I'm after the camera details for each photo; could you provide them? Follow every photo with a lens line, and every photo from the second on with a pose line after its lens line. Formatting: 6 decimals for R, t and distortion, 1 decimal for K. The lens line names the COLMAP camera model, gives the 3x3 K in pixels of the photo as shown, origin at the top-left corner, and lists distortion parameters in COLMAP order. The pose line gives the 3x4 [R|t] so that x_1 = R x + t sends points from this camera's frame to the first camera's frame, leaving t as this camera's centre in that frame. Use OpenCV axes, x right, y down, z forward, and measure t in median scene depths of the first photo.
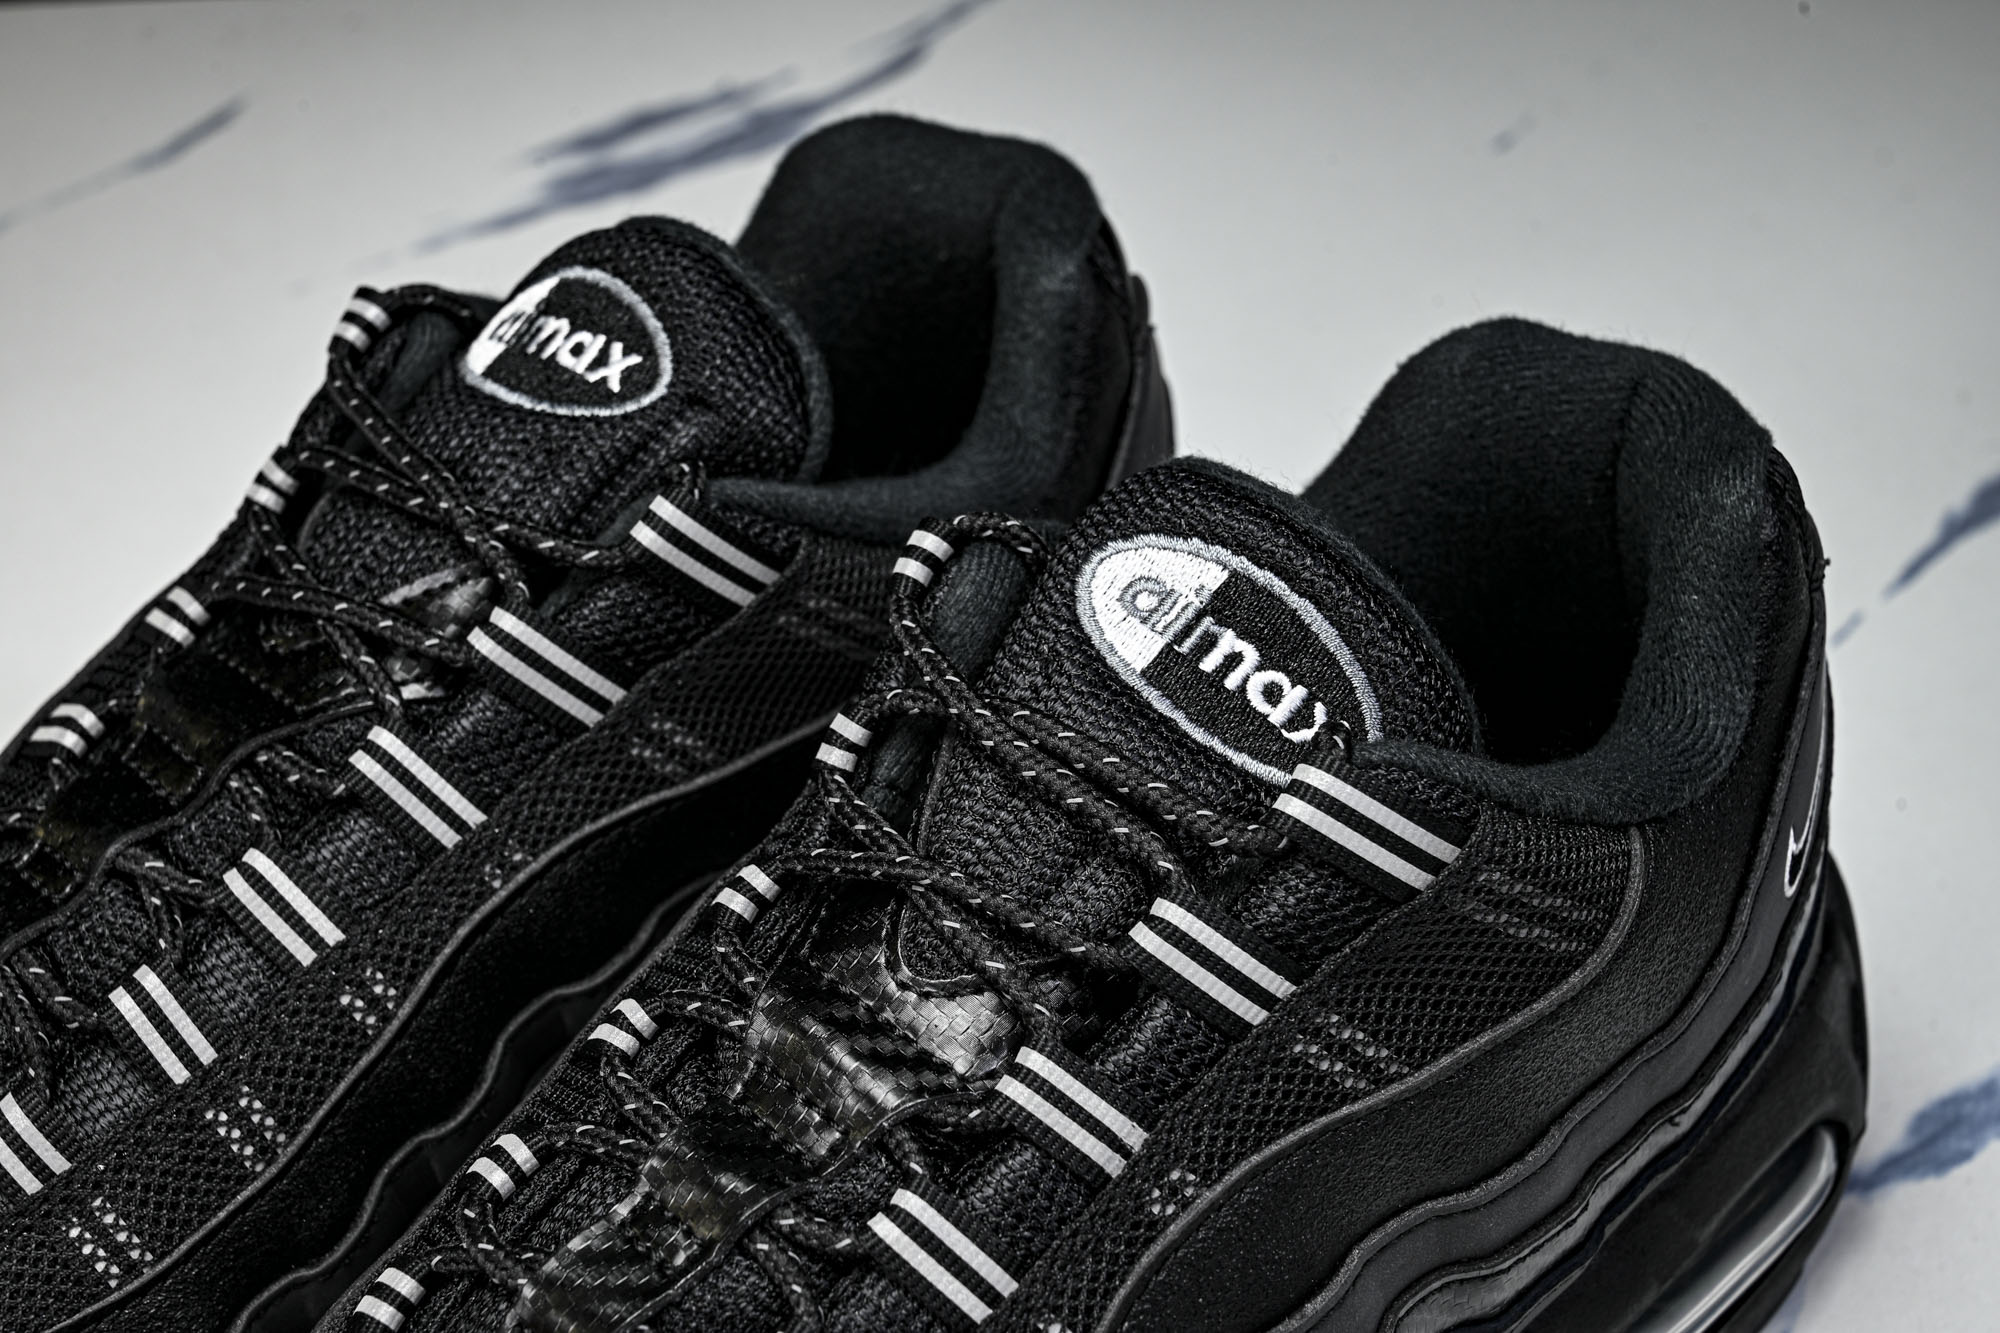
lens RADIAL K [[3595.3, 0, 1002.5], [0, 3595.3, 668.4], [0, 0, 1]] dist [-0.016148, 0.000000]
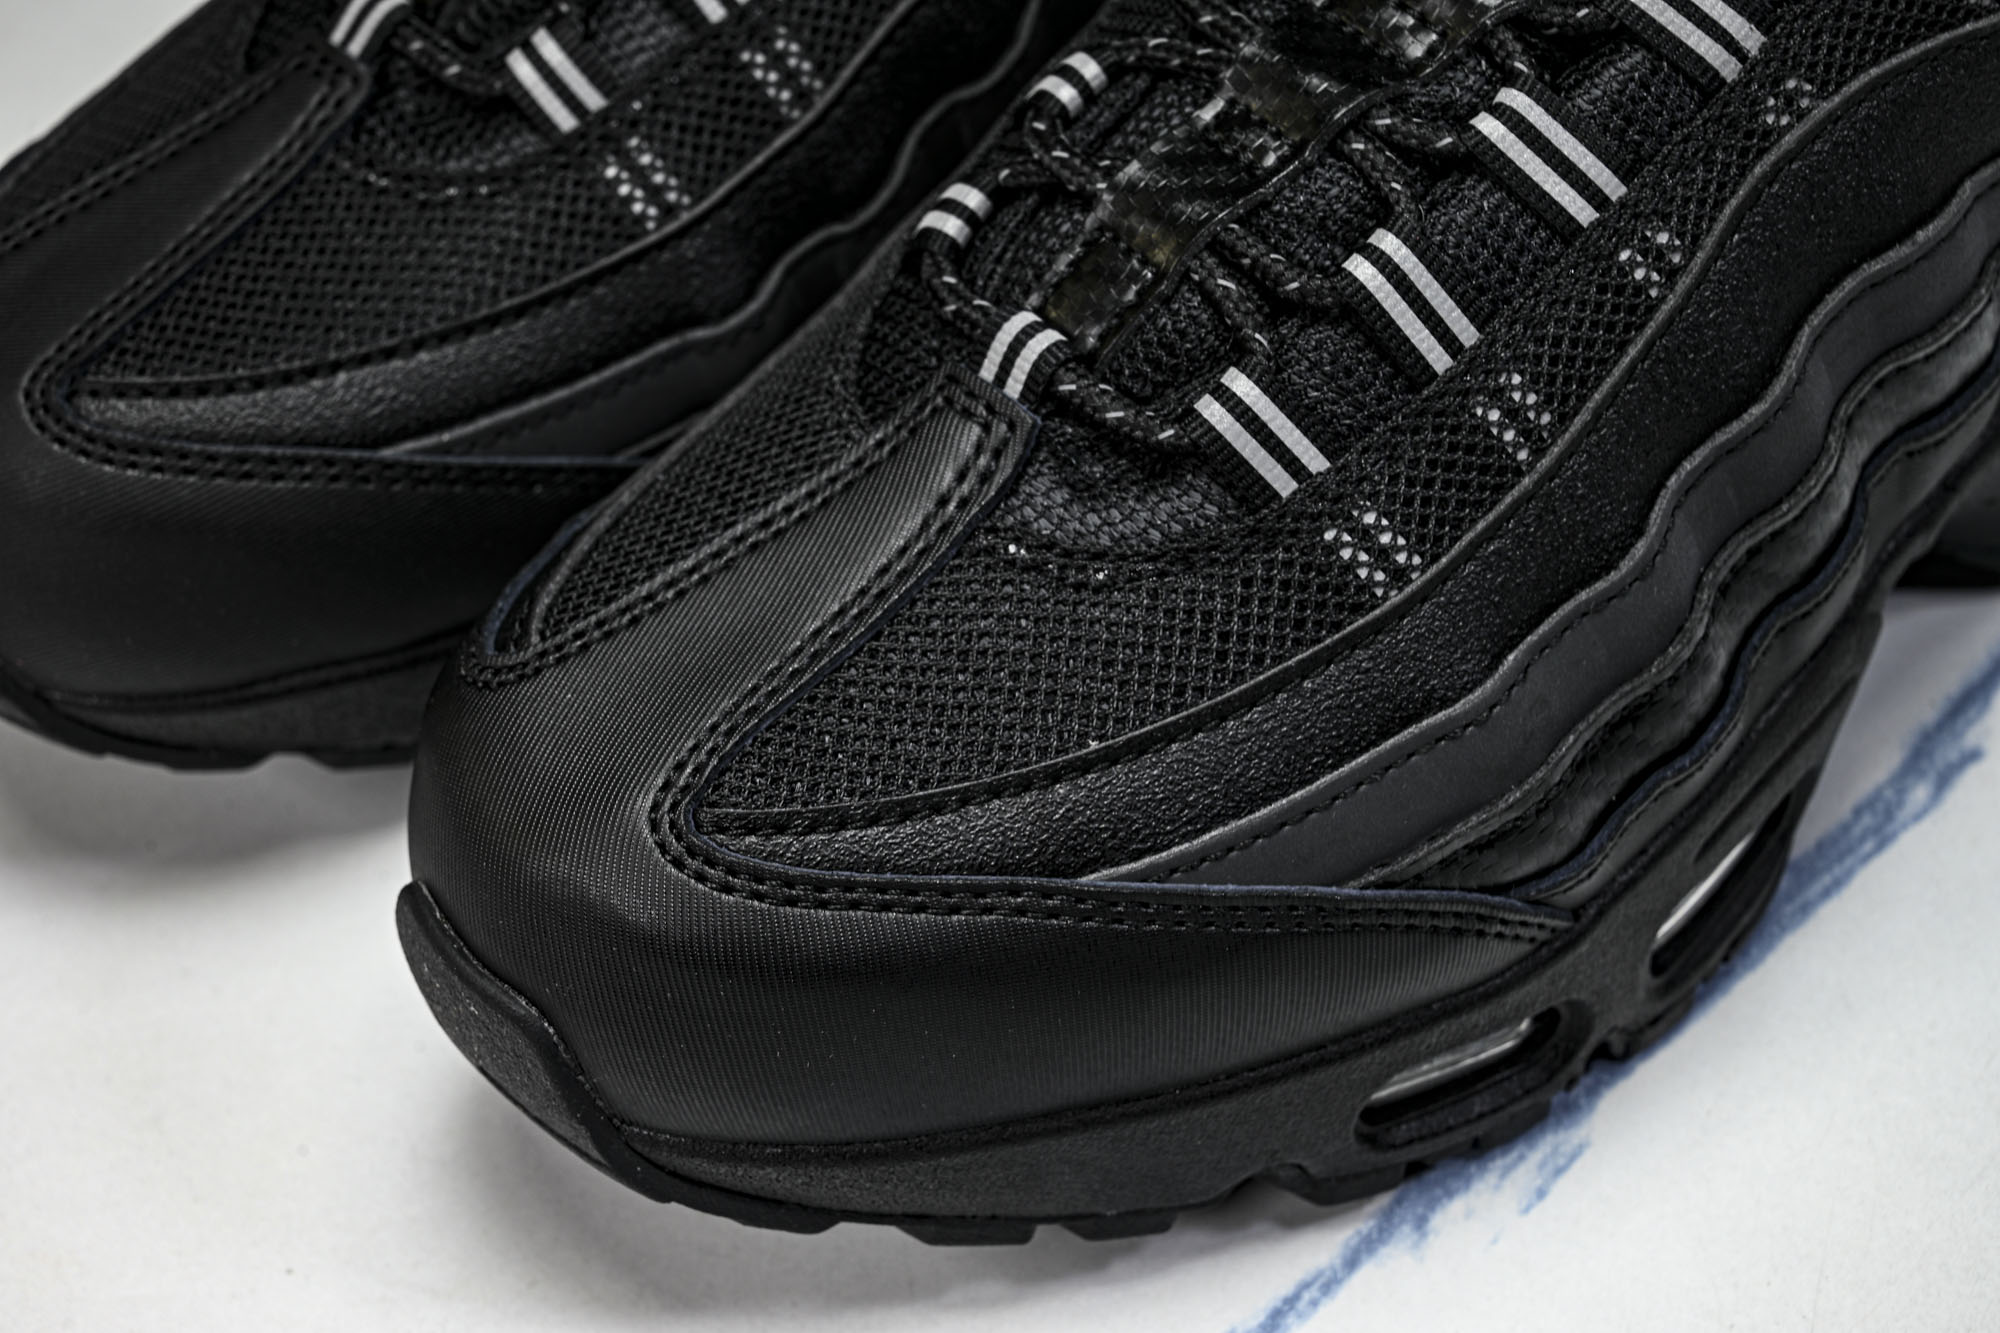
lens RADIAL K [[3595.3, 0, 997.7], [0, 3595.3, 665.3], [0, 0, 1]] dist [-0.016148, 0.000000]
pose [[0.997723, 0.022314, -0.063641, -0.096929], [-0.011519, 0.986194, 0.165195, 0.138016], [0.066449, -0.164086, 0.984206, 0.029452]]
